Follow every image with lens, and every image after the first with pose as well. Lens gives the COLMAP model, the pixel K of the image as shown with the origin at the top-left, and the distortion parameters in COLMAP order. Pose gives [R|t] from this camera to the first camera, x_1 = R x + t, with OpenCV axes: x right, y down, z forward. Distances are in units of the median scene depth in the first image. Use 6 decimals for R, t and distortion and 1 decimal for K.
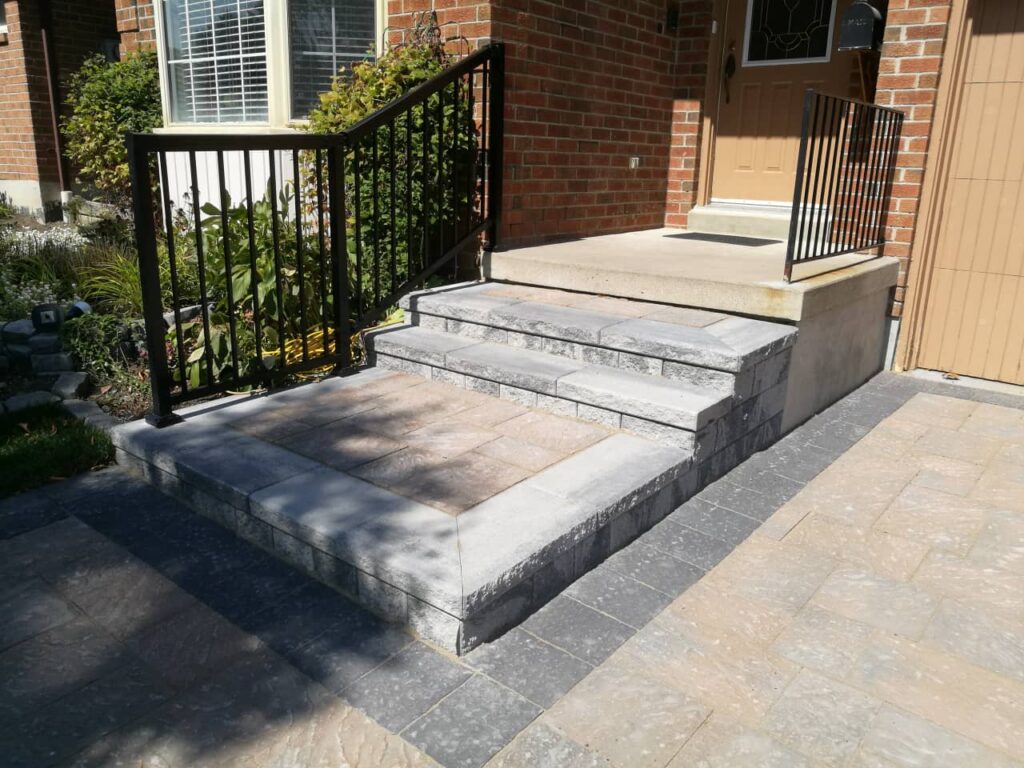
lens RADIAL K [[810.9, 0, 510.3], [0, 810.9, 384.1], [0, 0, 1]] dist [-0.016571, 0.021315]
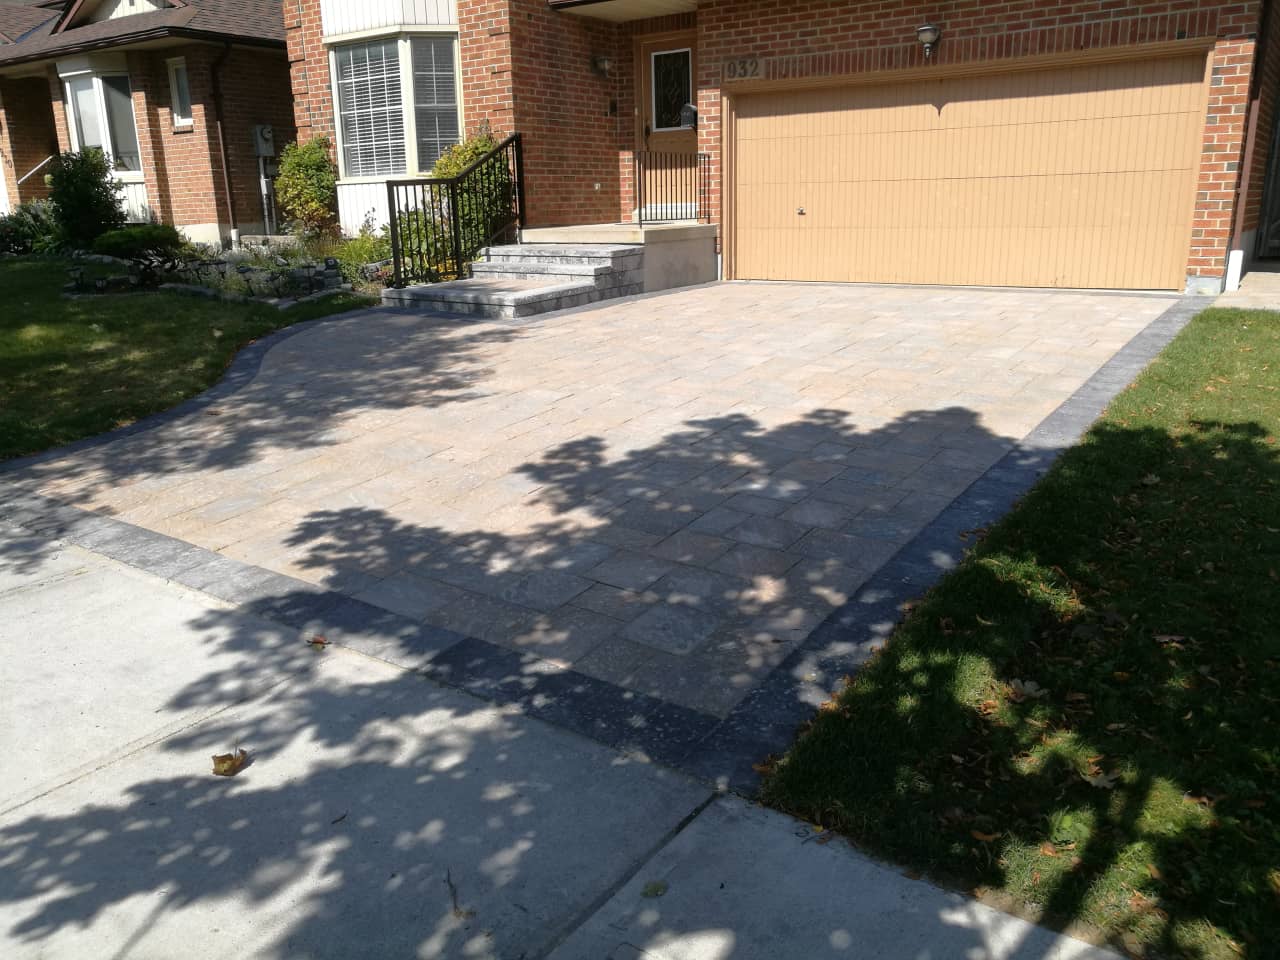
lens RADIAL K [[1013.6, 0, 636.3], [0, 1013.6, 478.2], [0, 0, 1]] dist [-0.016571, 0.021315]
pose [[0.996380, -0.066707, 0.052699, 0.100577], [0.067131, 0.997724, -0.006302, 0.571304], [-0.052158, 0.009817, 0.998591, -1.813281]]
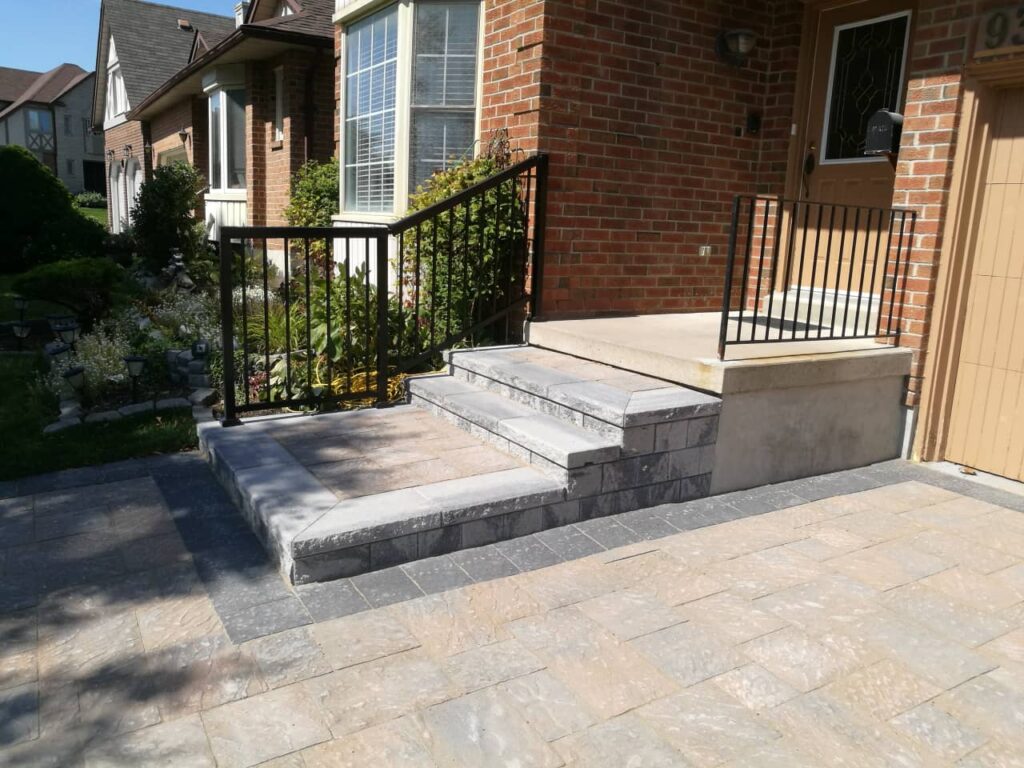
lens RADIAL K [[810.9, 0, 509.1], [0, 810.9, 385.8], [0, 0, 1]] dist [-0.016571, 0.021315]
pose [[0.938825, 0.081143, -0.334699, 0.390119], [-0.110198, 0.991531, -0.068719, 0.019134], [0.326289, 0.101399, 0.939816, -0.143187]]
